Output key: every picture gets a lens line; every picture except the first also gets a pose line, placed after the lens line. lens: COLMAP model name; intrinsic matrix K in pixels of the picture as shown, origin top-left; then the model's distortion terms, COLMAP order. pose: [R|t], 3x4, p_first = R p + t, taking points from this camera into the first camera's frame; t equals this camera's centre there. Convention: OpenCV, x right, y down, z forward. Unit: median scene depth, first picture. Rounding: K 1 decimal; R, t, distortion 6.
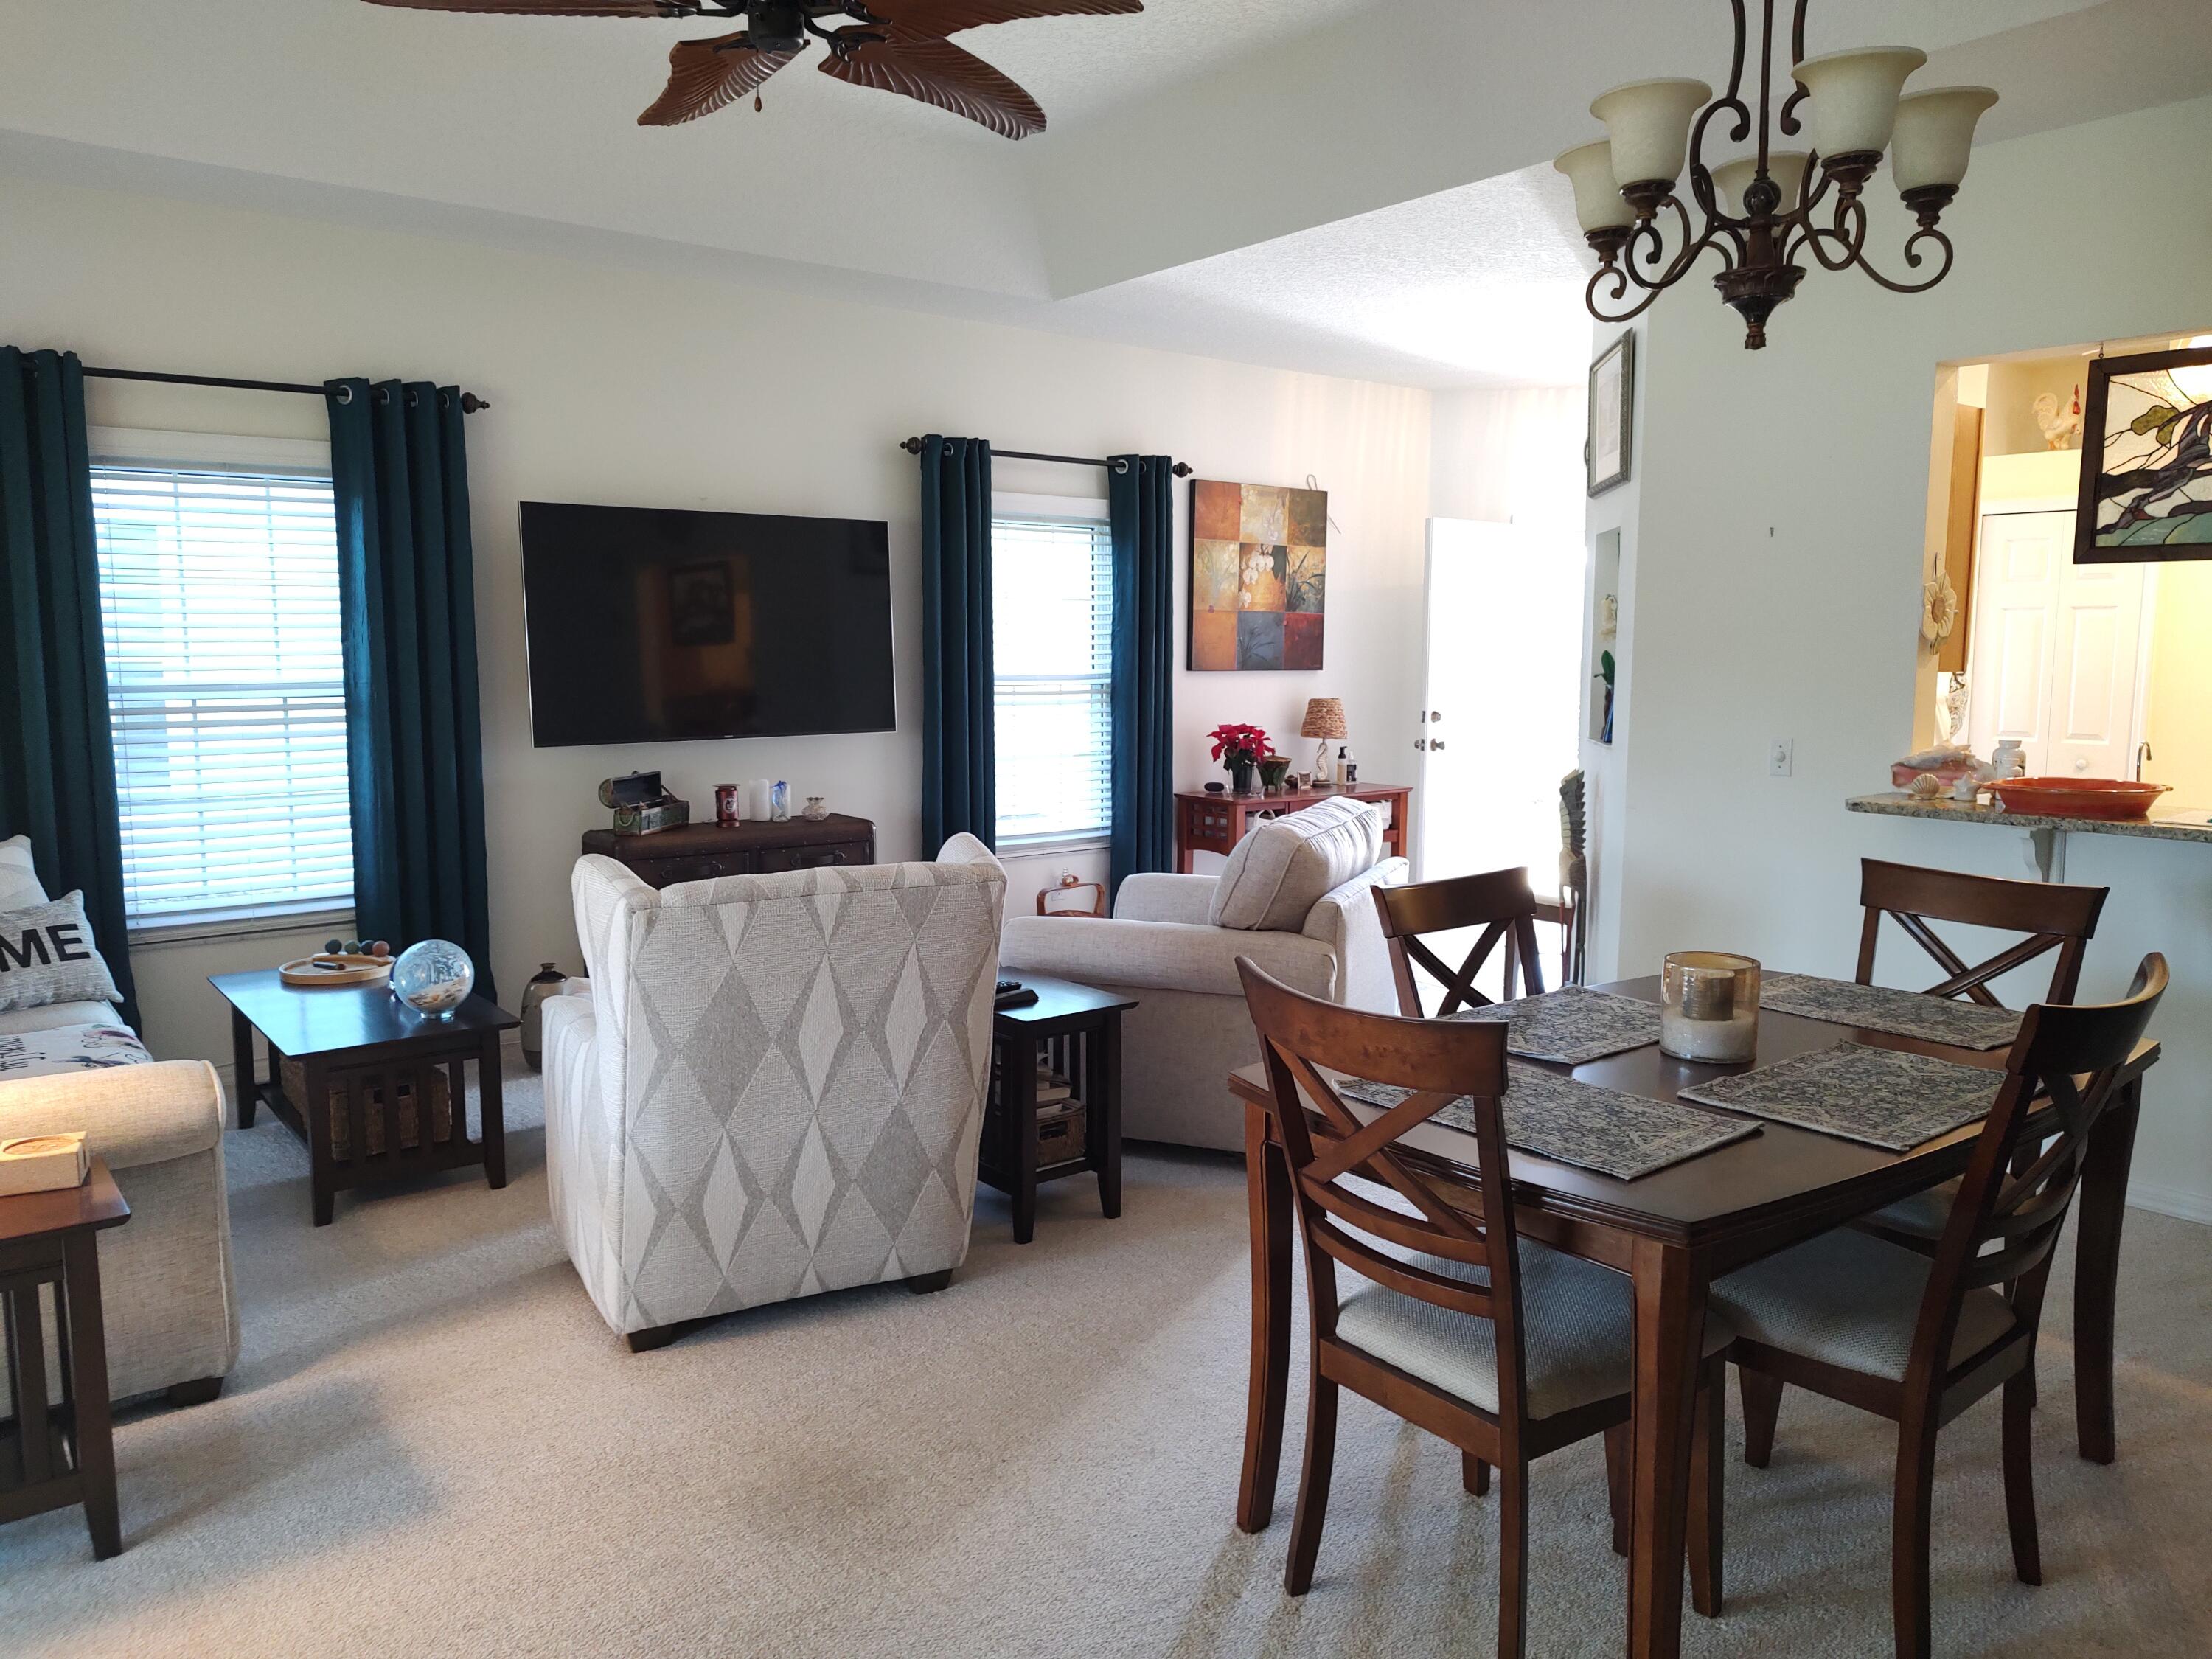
lens RADIAL K [[1572.3, 0, 1098.0], [0, 1572.3, 827.7], [0, 0, 1]] dist [0.032454, -0.036293]
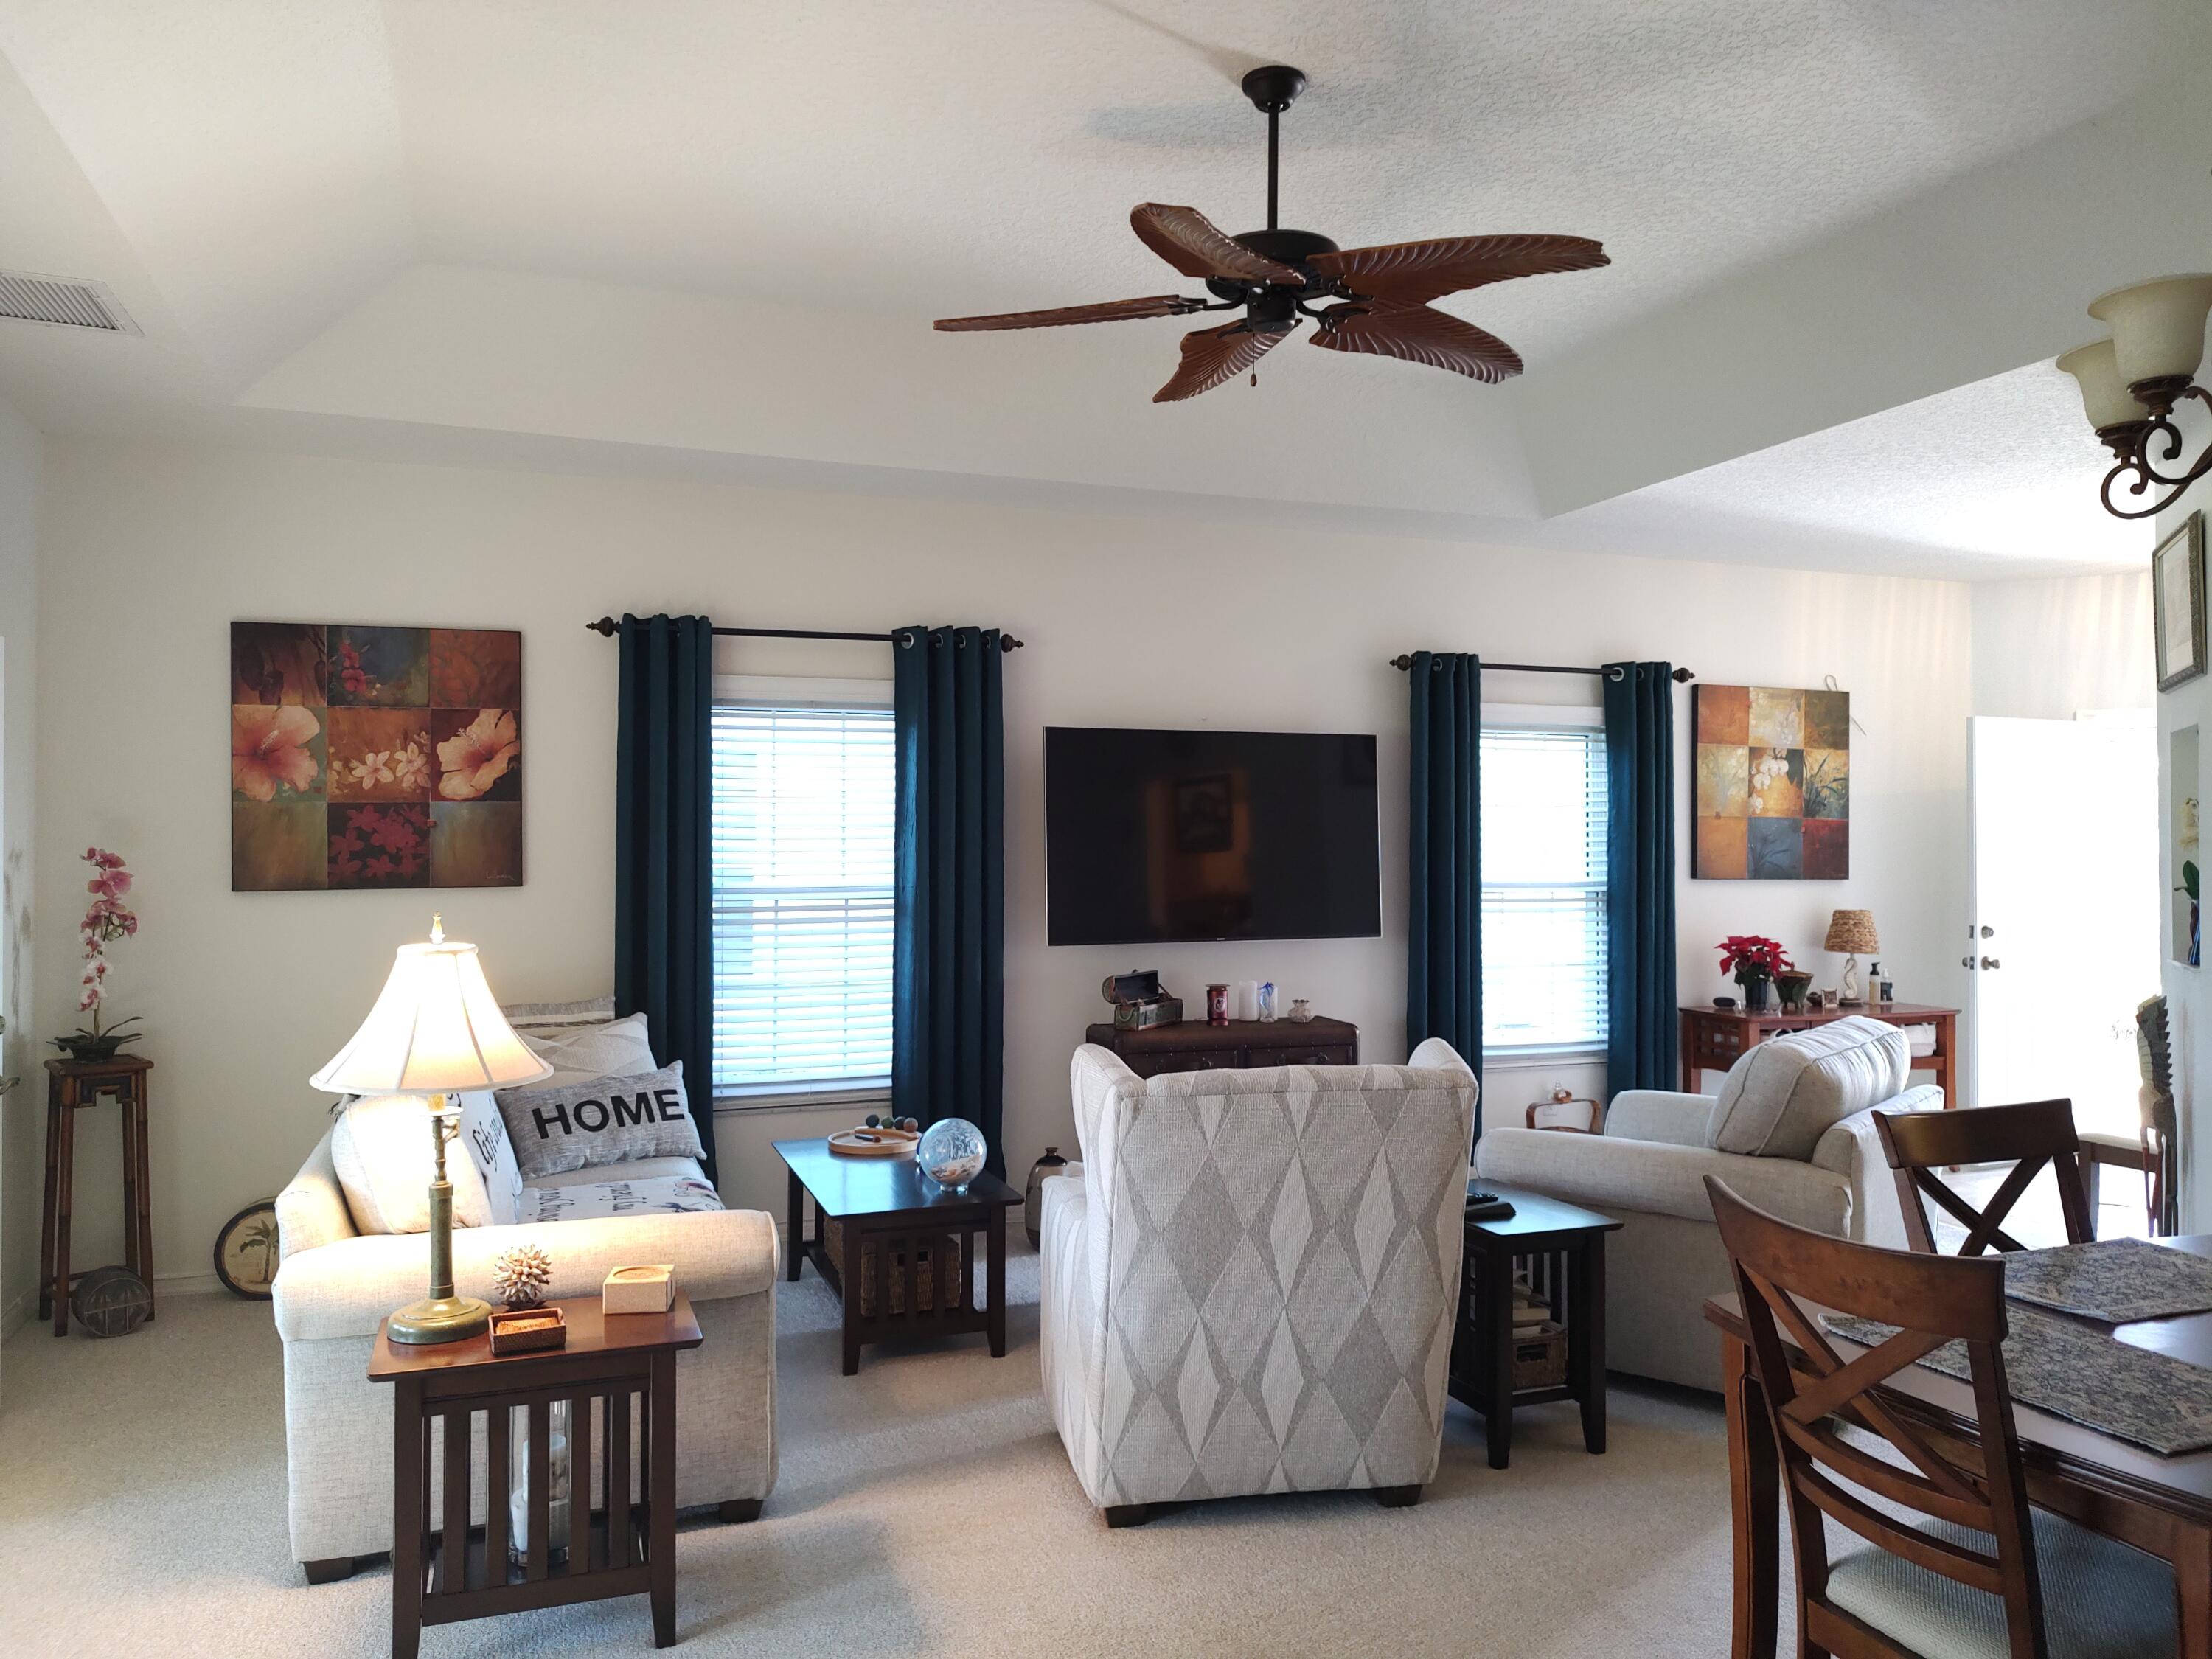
lens RADIAL K [[1577.3, 0, 1109.1], [0, 1577.3, 826.1], [0, 0, 1]] dist [0.034333, -0.042580]
pose [[0.952651, -0.004224, -0.304038, 0.012575], [-0.035496, 0.991522, -0.124995, 0.001298], [0.301989, 0.129868, 0.944424, -0.024496]]
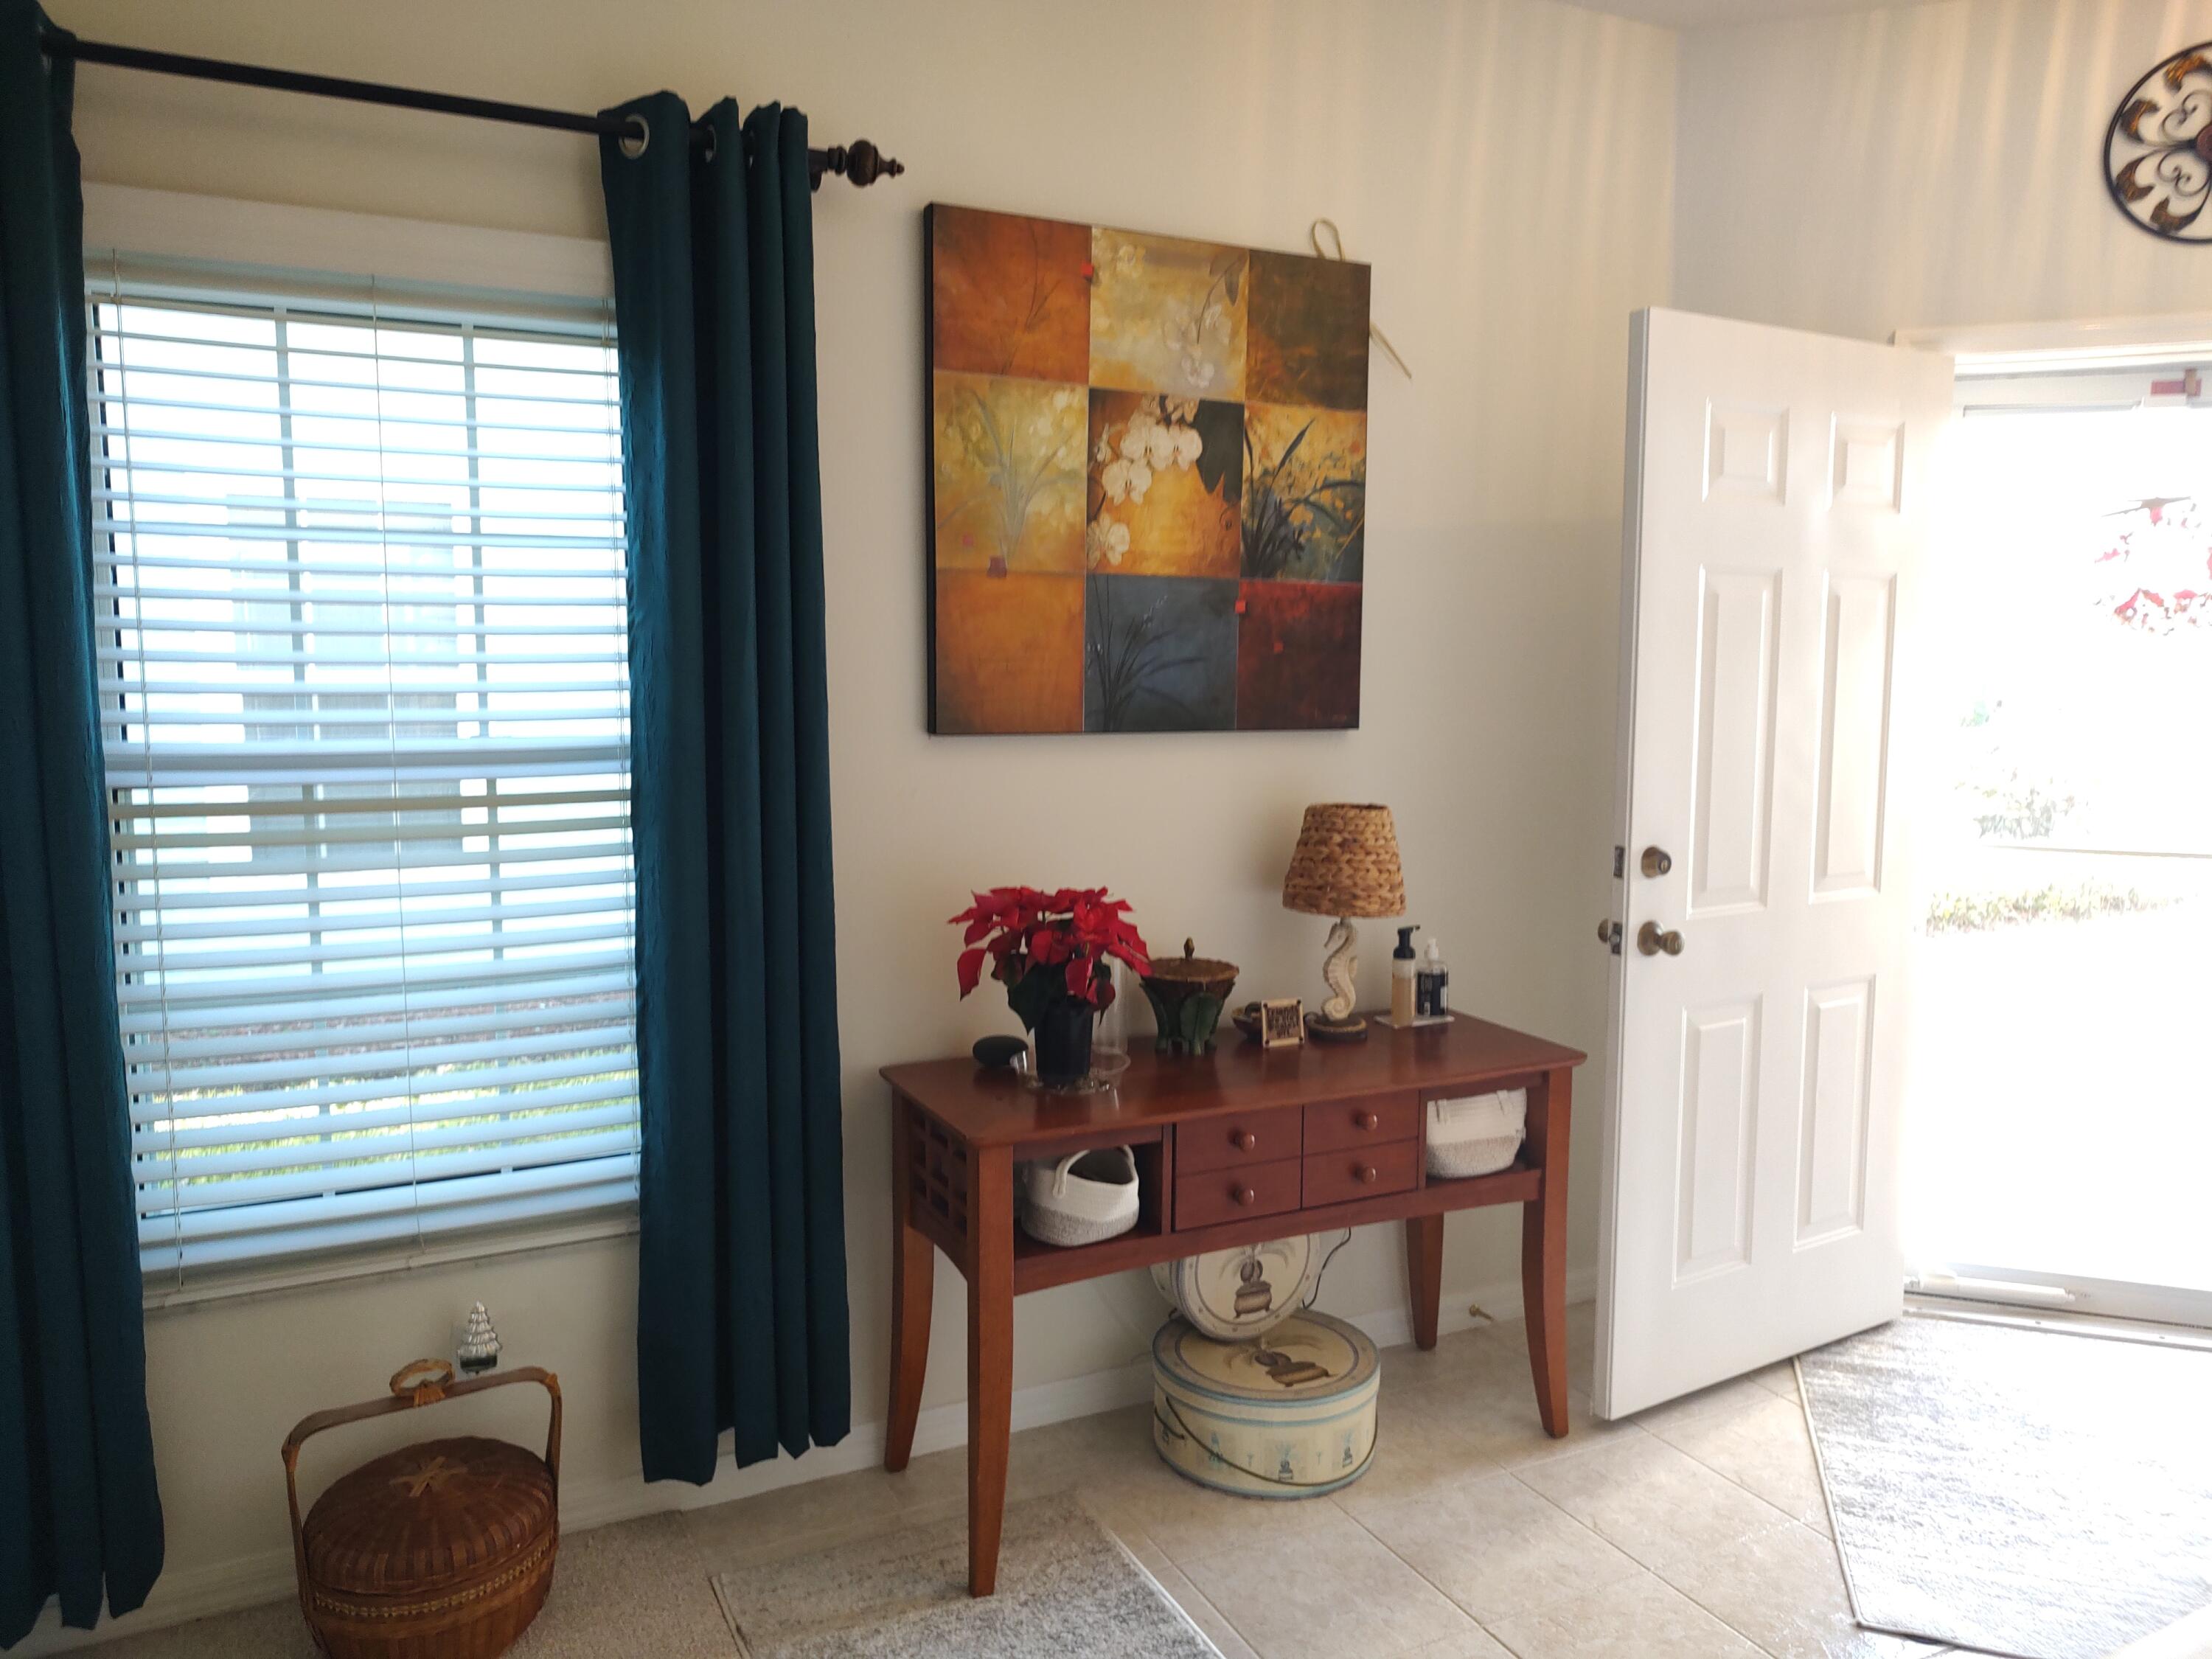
lens RADIAL K [[1552.6, 0, 1098.8], [0, 1552.6, 818.6], [0, 0, 1]] dist [0.037187, -0.083711]
pose [[0.975391, 0.021102, -0.219468, 0.184345], [-0.024450, 0.999622, -0.012551, -0.079942], [0.219120, 0.017608, 0.975539, 0.682357]]
